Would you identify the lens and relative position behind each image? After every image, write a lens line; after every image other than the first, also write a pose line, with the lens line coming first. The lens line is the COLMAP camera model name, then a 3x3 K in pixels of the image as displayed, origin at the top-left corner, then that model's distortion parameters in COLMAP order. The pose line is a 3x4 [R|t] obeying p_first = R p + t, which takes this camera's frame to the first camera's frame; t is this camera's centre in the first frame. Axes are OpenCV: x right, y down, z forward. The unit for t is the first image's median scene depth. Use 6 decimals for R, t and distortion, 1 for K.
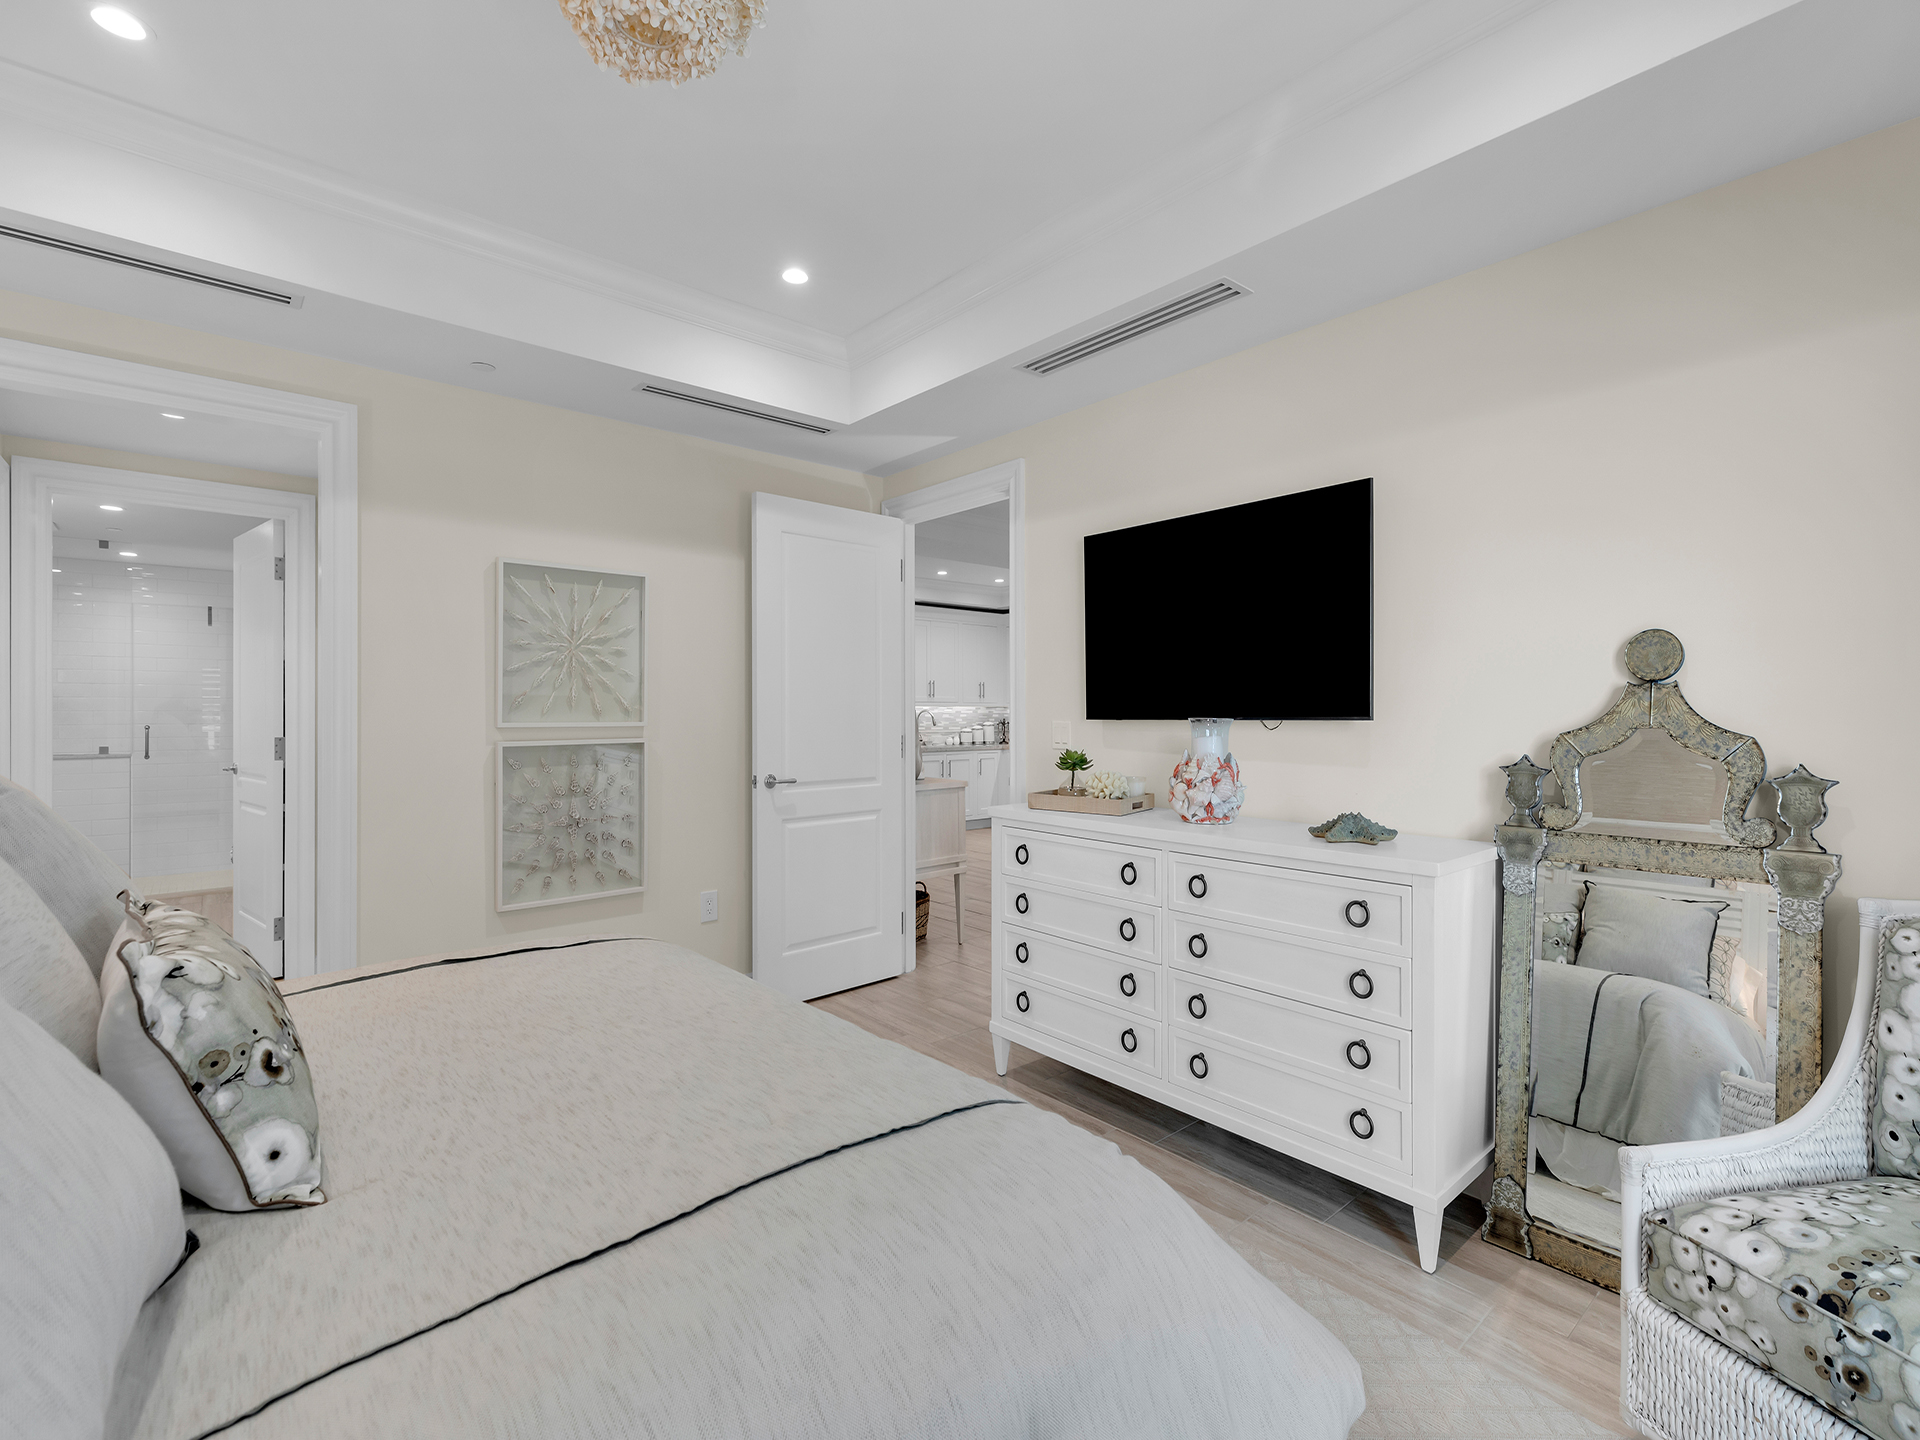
lens RADIAL K [[885.5, 0, 966.9], [0, 885.5, 712.1], [0, 0, 1]] dist [-0.002790, -0.000396]
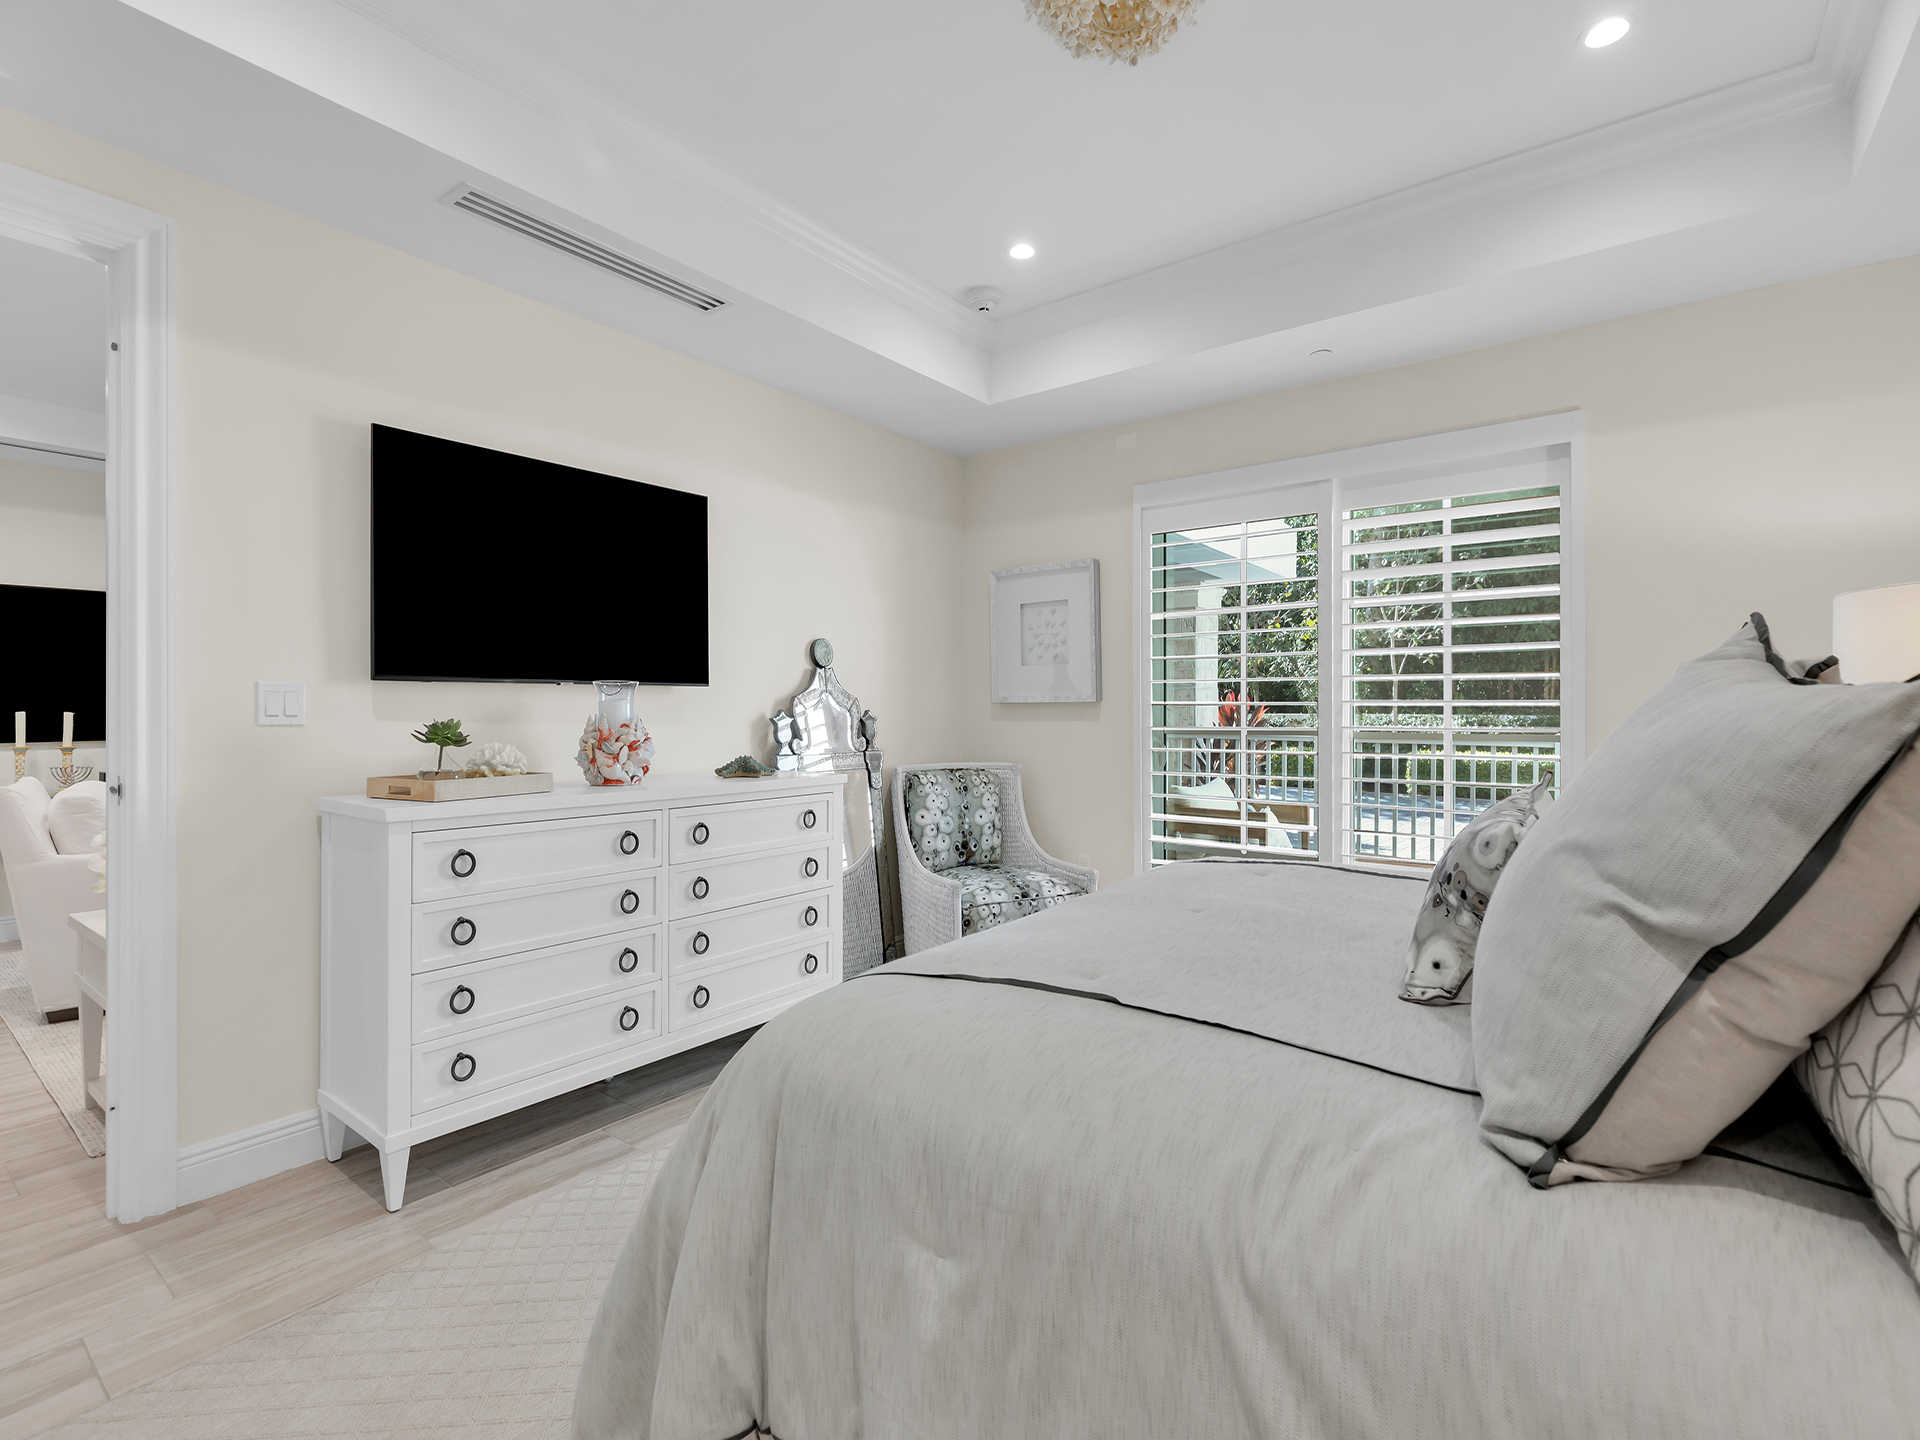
lens RADIAL K [[885.5, 0, 966.9], [0, 885.5, 712.1], [0, 0, 1]] dist [-0.002790, -0.000396]
pose [[-0.207993, -0.003440, 0.978124, -0.847668], [0.001150, 0.999992, 0.003761, 0.041050], [-0.978130, 0.001908, -0.207987, 0.872165]]
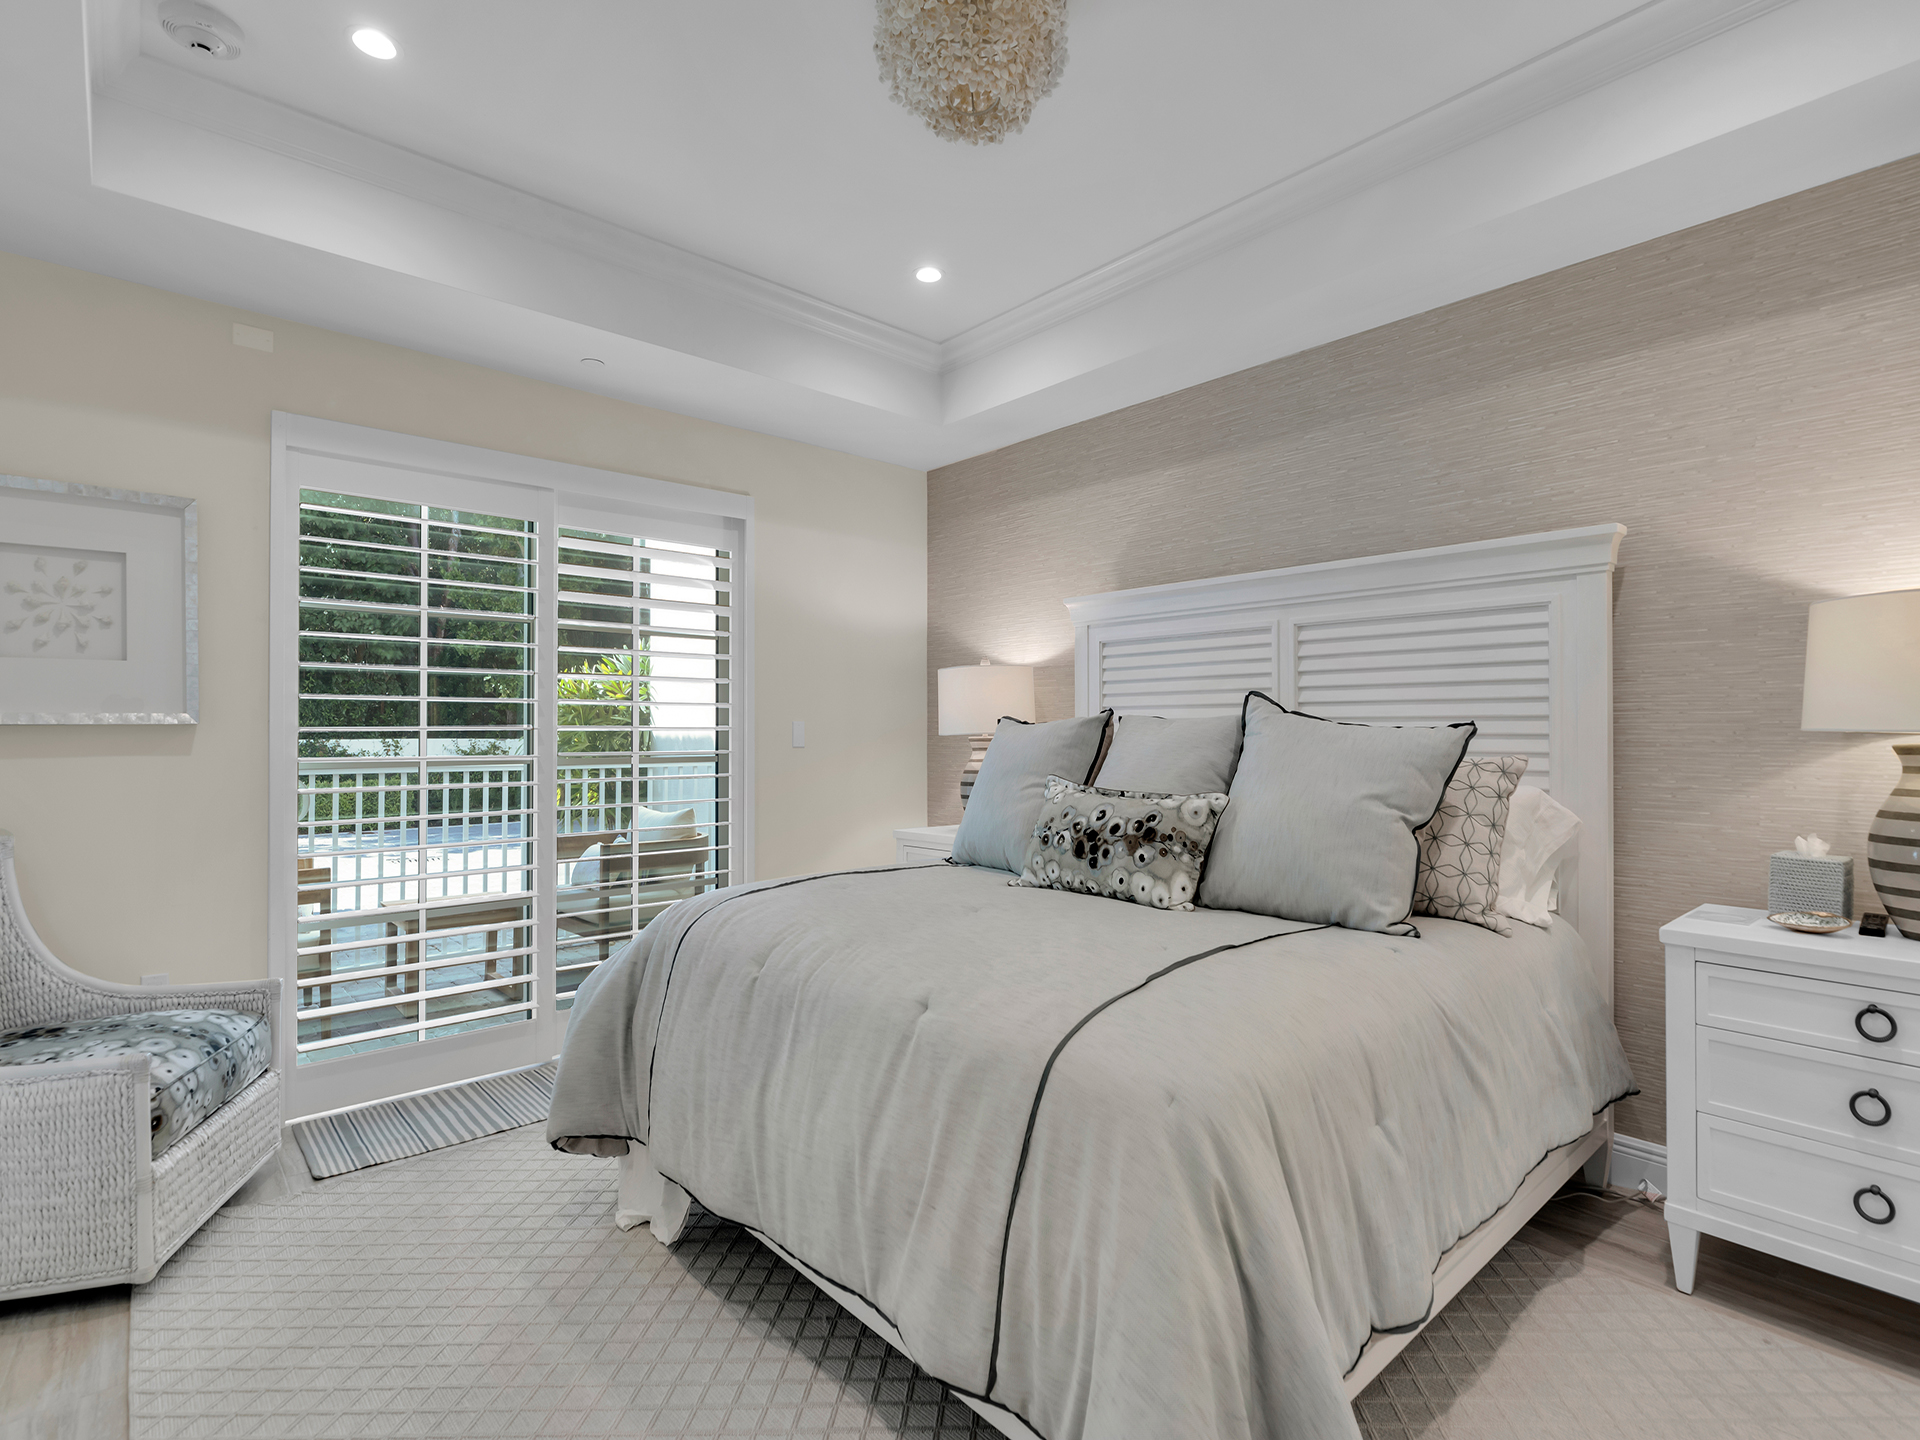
lens RADIAL K [[923.1, 0, 964.3], [0, 923.1, 726.6], [0, 0, 1]] dist [-0.000476, -0.000054]
pose [[-0.999975, 0.000631, -0.007038, -0.212255], [0.000664, 0.999988, -0.004805, 0.036755], [0.007035, -0.004810, -0.999964, 1.373703]]
